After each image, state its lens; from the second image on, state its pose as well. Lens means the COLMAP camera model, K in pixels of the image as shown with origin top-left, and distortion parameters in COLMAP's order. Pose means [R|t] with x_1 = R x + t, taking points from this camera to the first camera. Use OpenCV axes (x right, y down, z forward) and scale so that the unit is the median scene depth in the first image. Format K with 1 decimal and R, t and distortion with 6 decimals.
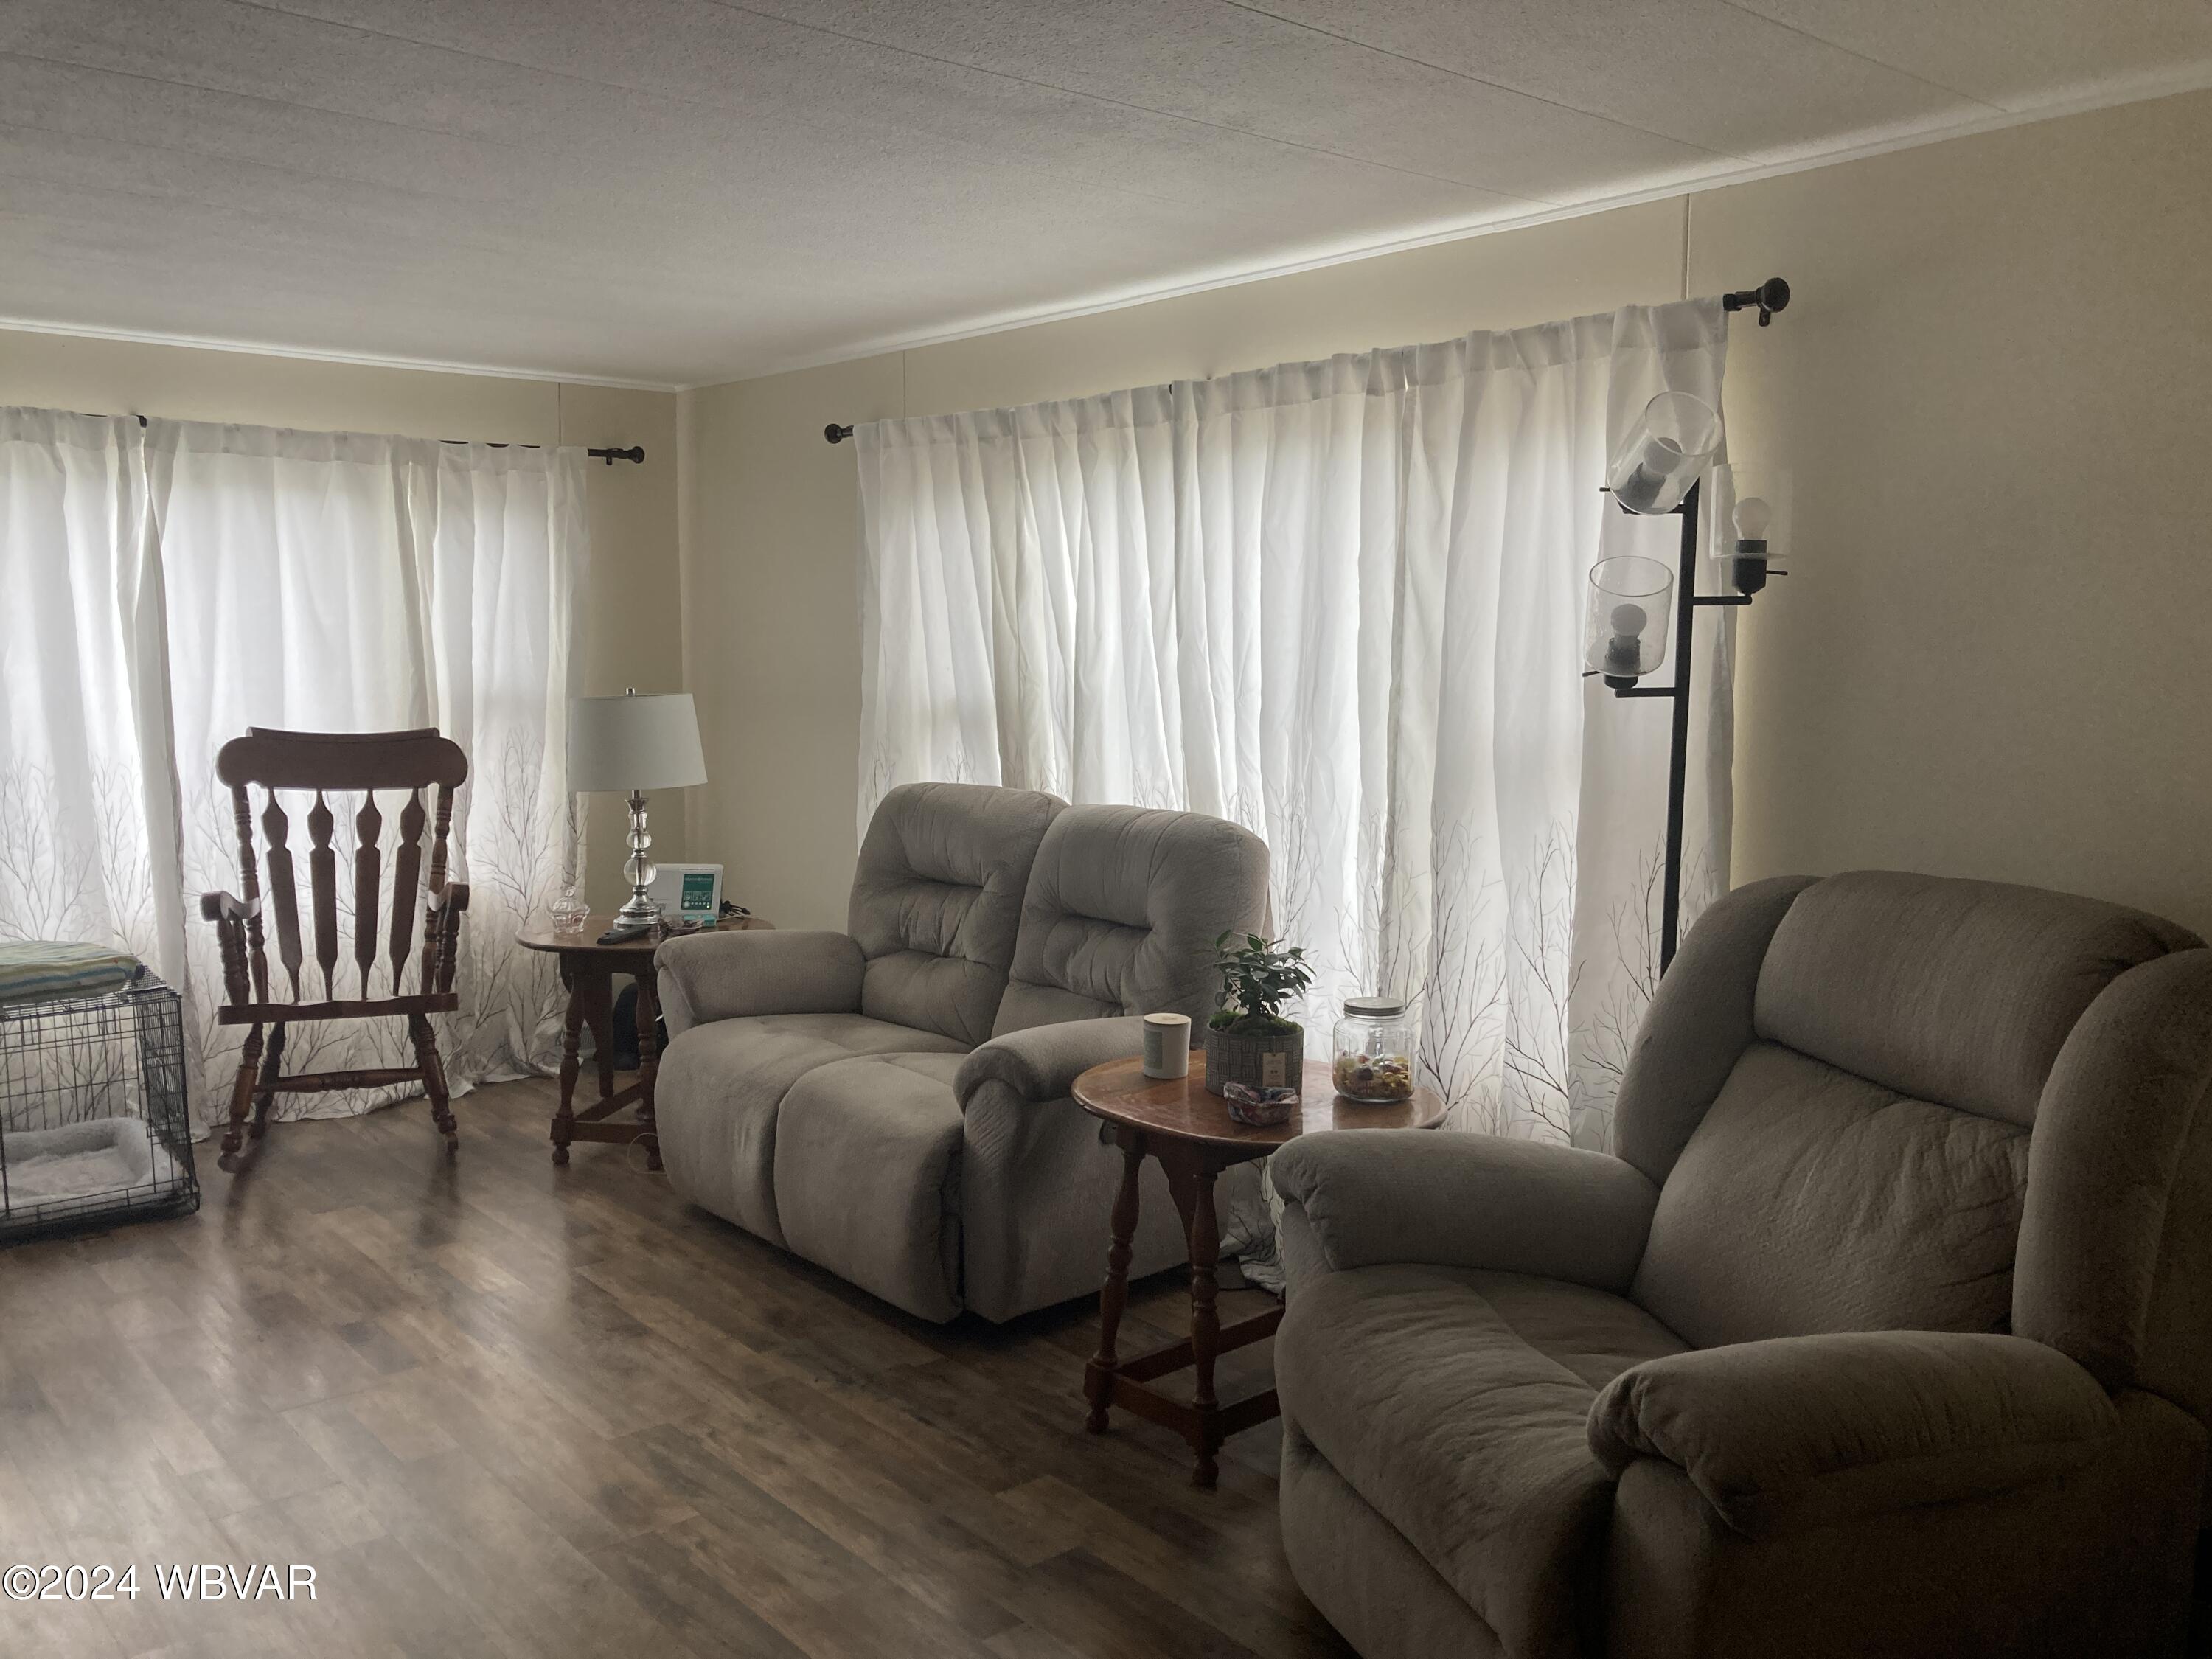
lens RADIAL K [[1799.5, 0, 1108.0], [0, 1799.5, 808.7], [0, 0, 1]] dist [0.025490, -0.020505]
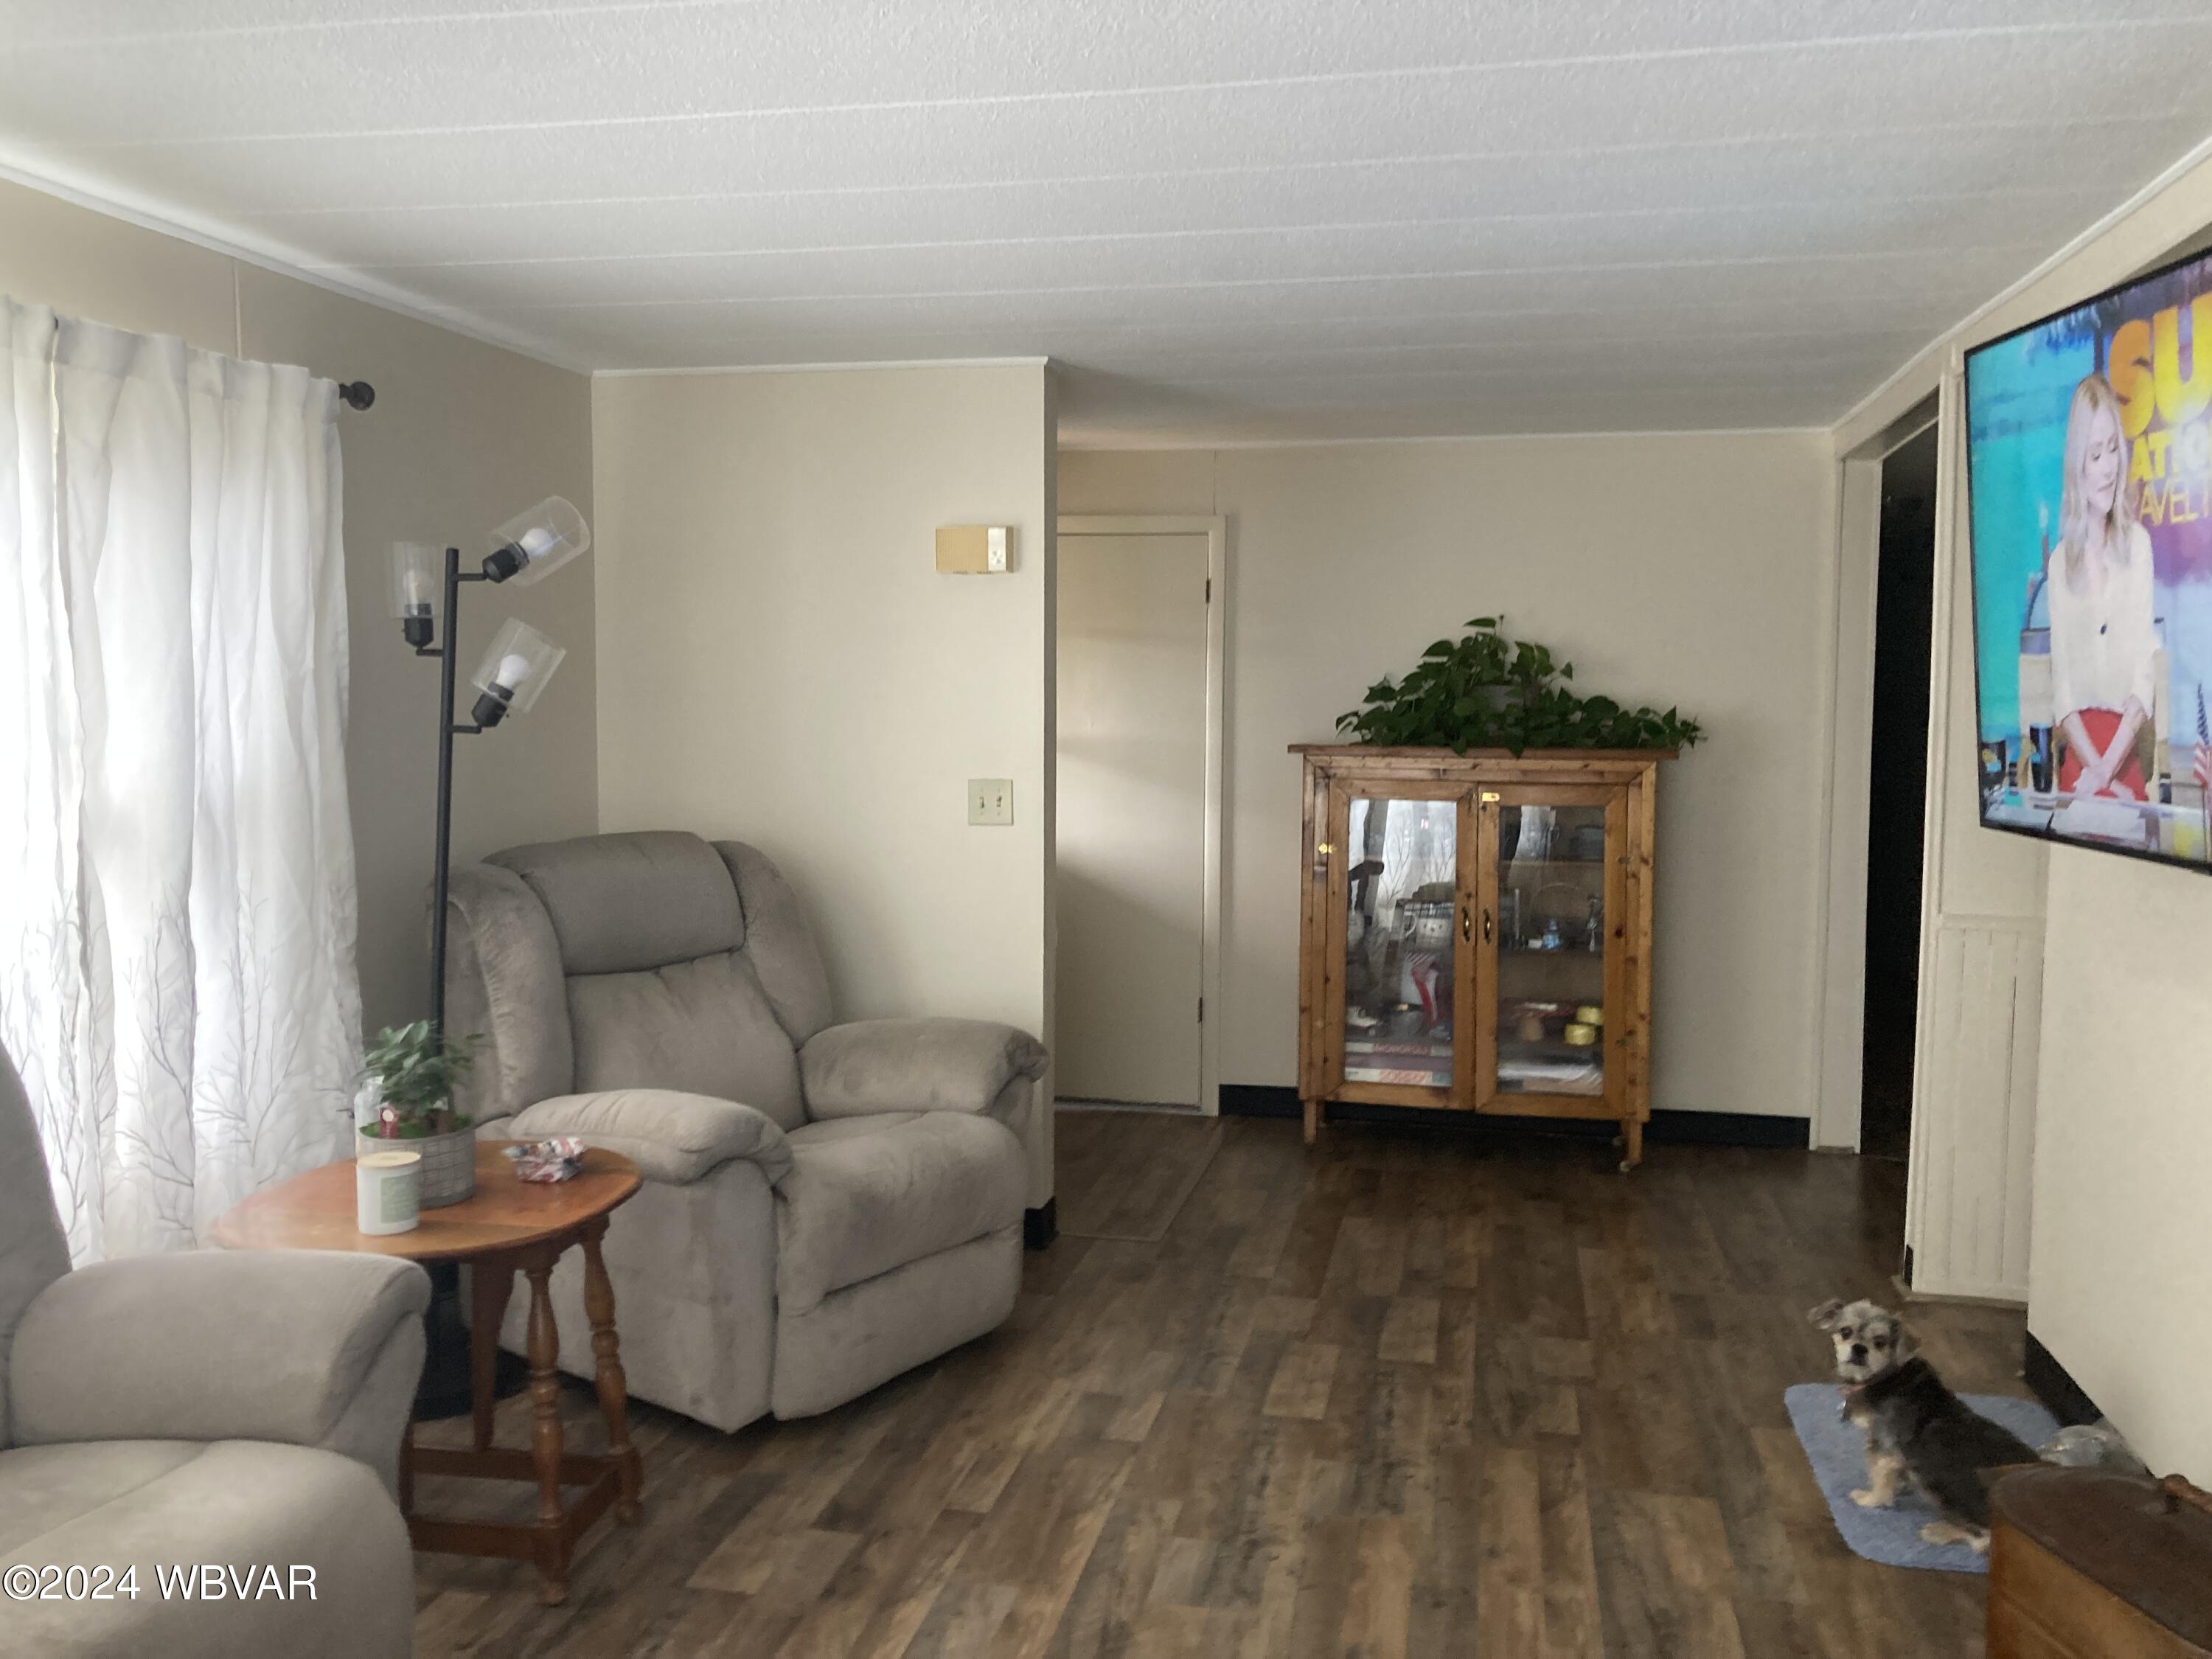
lens RADIAL K [[1799.5, 0, 1108.2], [0, 1799.5, 817.7], [0, 0, 1]] dist [0.025490, -0.020505]
pose [[-0.611435, -0.073229, 0.787899, -0.654469], [0.058525, 0.988797, 0.137317, -0.105396], [-0.789128, 0.130072, -0.600299, 1.000663]]
